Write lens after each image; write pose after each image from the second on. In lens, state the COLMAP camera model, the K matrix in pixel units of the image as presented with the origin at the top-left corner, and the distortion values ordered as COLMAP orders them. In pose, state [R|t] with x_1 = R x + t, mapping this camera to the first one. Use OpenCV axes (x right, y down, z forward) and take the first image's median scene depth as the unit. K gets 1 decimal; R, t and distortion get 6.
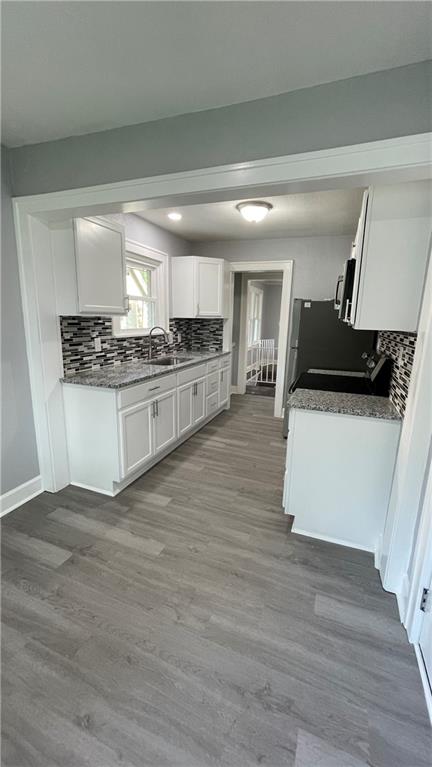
lens RADIAL K [[311.6, 0, 218.1], [0, 311.6, 381.7], [0, 0, 1]] dist [-0.005133, 0.000358]
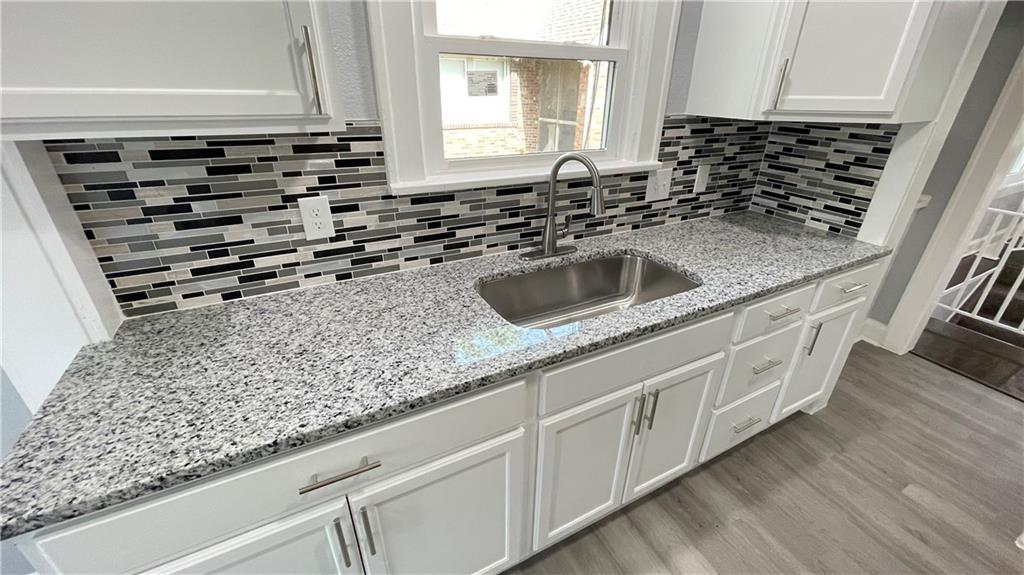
lens RADIAL K [[416.0, 0, 511.7], [0, 416.0, 284.8], [0, 0, 1]] dist [-0.005133, 0.000358]
pose [[0.746455, 0.277492, -0.604816, 0.025080], [-0.131705, 0.952531, 0.274477, -0.153147], [0.652272, -0.125228, 0.747569, 0.631987]]
